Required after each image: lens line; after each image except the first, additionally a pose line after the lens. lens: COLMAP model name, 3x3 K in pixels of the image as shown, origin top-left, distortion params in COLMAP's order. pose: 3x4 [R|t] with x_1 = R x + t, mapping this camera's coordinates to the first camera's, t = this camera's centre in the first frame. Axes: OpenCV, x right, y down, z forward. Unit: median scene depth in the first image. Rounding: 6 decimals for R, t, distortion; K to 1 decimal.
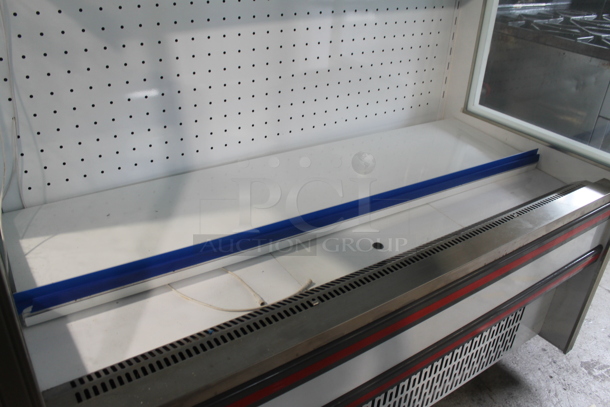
lens RADIAL K [[520.2, 0, 305.0], [0, 520.2, 203.5], [0, 0, 1]] dist [-0.182324, 0.168550]
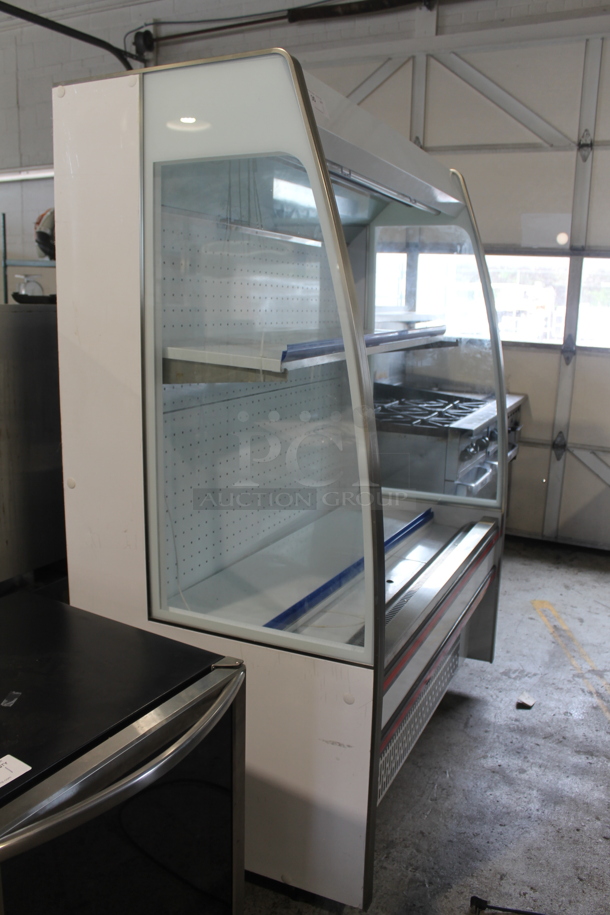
lens RADIAL K [[780.4, 0, 303.2], [0, 780.4, 477.8], [0, 0, 1]] dist [-0.182324, 0.168550]
pose [[0.863094, -0.142884, 0.484409, -0.782270], [0.266795, 0.943385, -0.197094, 0.124782], [-0.428823, 0.299348, 0.852351, -0.592388]]
